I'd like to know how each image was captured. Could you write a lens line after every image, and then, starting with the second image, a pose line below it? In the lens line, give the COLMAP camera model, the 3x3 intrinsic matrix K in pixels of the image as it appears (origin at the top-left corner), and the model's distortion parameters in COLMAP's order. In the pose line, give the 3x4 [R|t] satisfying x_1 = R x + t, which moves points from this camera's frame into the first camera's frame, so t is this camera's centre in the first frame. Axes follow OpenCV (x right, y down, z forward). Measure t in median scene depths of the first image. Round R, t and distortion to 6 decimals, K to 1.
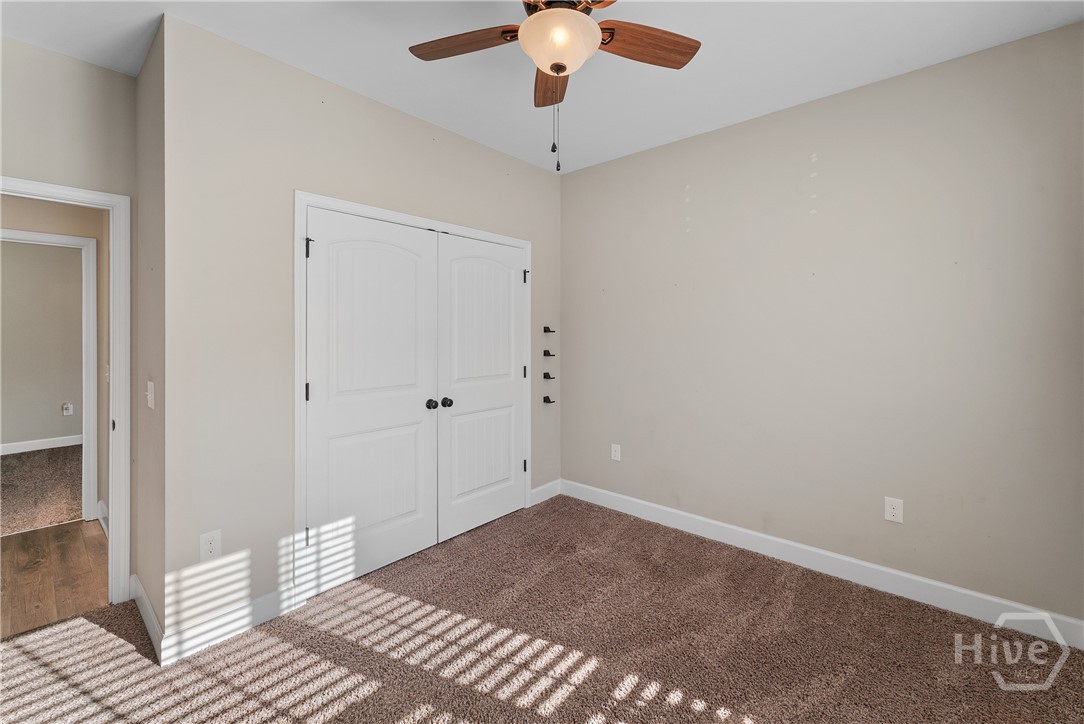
lens RADIAL K [[456.7, 0, 534.2], [0, 456.7, 333.3], [0, 0, 1]] dist [-0.002050, 0.000049]
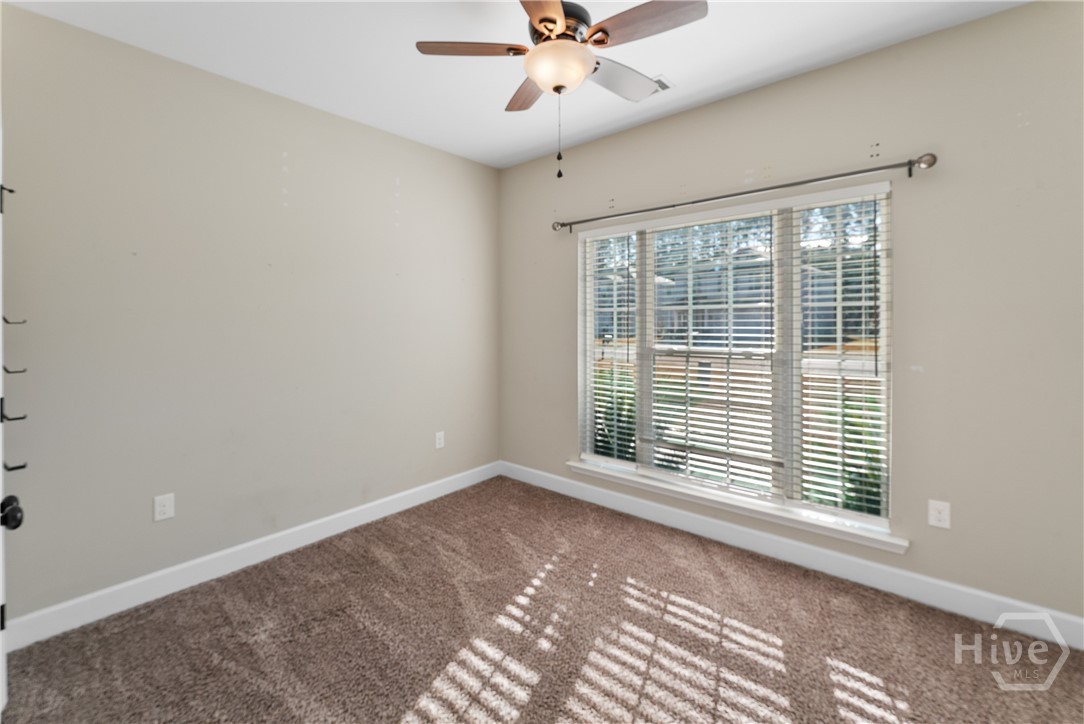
lens RADIAL K [[456.7, 0, 546.6], [0, 456.7, 322.4], [0, 0, 1]] dist [-0.002050, 0.000049]
pose [[-0.022283, -0.000307, 0.999752, -0.899414], [0.016239, 0.999868, 0.000669, 0.009413], [-0.999620, 0.016250, -0.022275, 0.861655]]
